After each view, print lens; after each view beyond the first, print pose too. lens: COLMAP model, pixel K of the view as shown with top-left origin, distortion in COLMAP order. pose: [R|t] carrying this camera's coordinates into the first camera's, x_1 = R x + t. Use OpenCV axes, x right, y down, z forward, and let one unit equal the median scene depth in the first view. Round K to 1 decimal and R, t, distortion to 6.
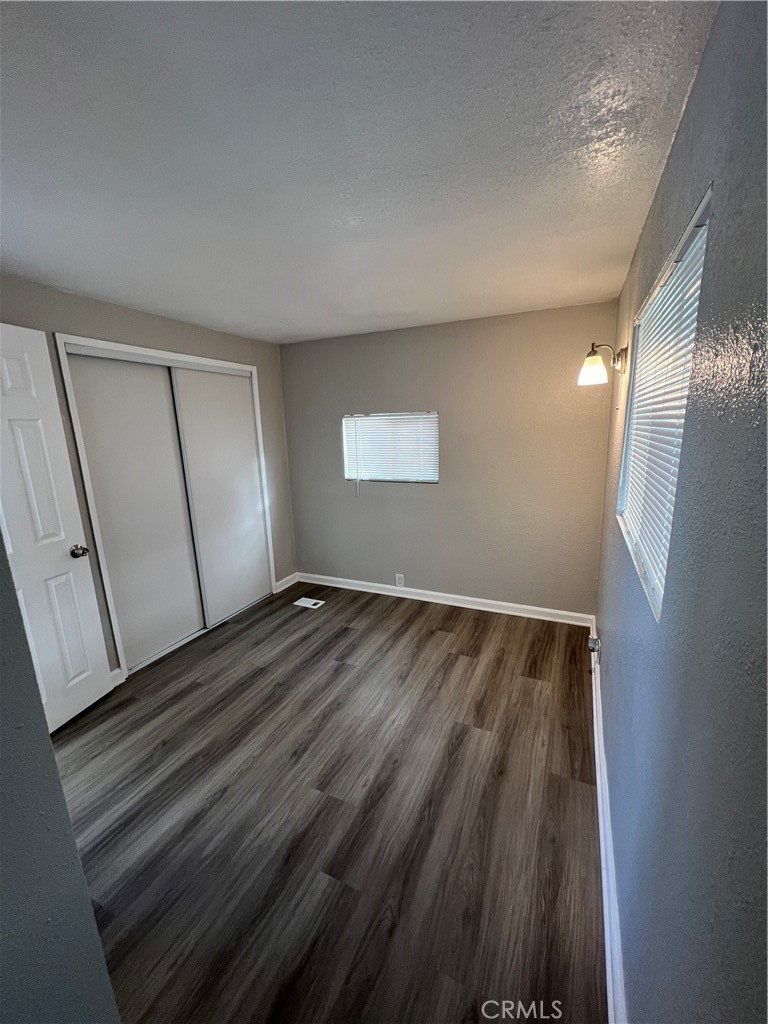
lens RADIAL K [[408.2, 0, 383.5], [0, 408.2, 513.9], [0, 0, 1]] dist [-0.000651, 0.000140]
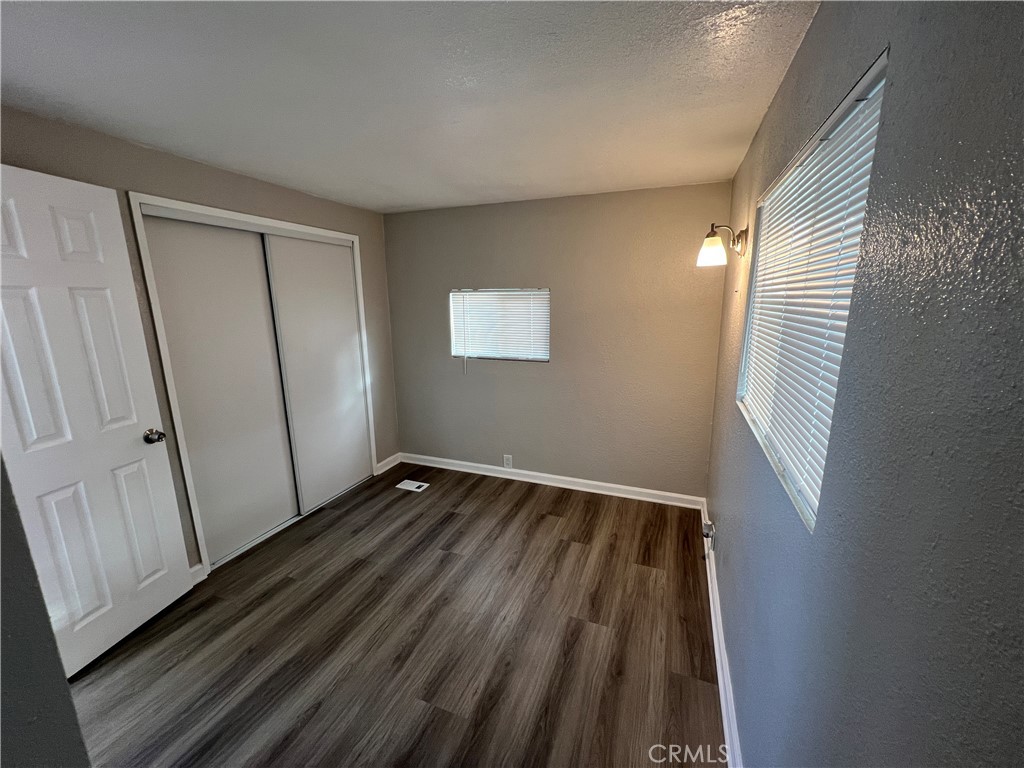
lens RADIAL K [[408.2, 0, 513.4], [0, 408.2, 384.7], [0, 0, 1]] dist [-0.000651, 0.000140]
pose [[0.997765, 0.008407, 0.066294, -0.017704], [-0.008019, 0.999949, -0.006117, -0.018128], [-0.066342, 0.005572, 0.997781, 0.046200]]
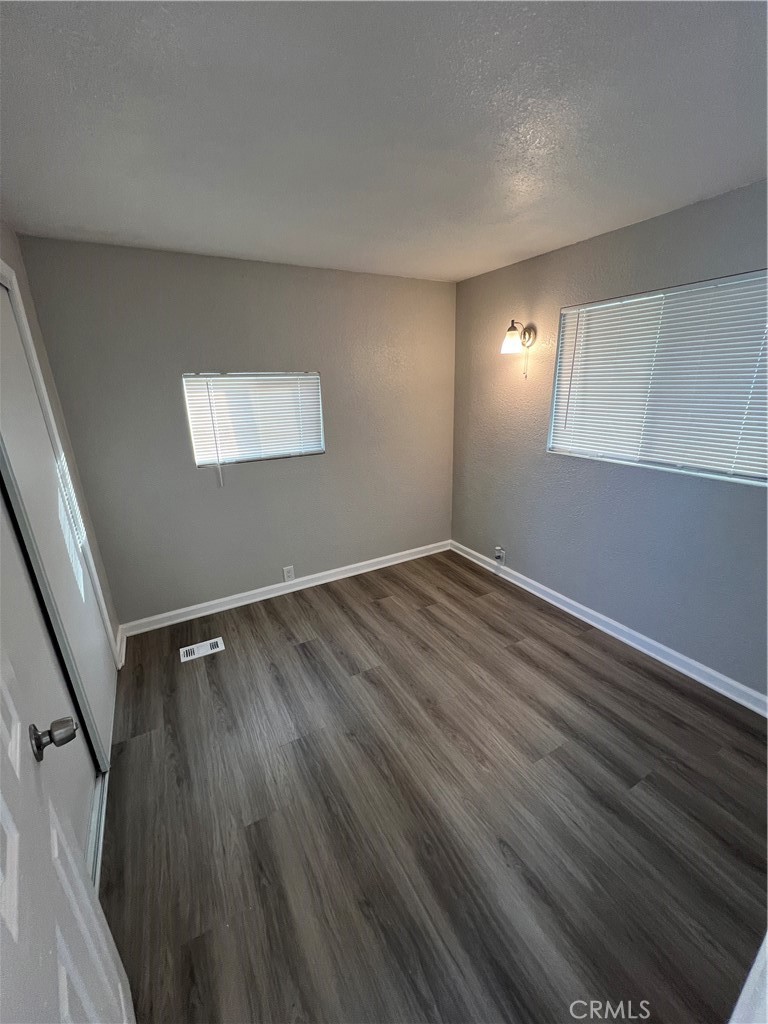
lens RADIAL K [[408.2, 0, 383.5], [0, 408.2, 513.9], [0, 0, 1]] dist [-0.000651, 0.000140]
pose [[0.584029, -0.239560, 0.775578, -0.658503], [0.179083, 0.969943, 0.164741, -0.087532], [-0.791732, 0.042679, 0.609376, 0.437100]]
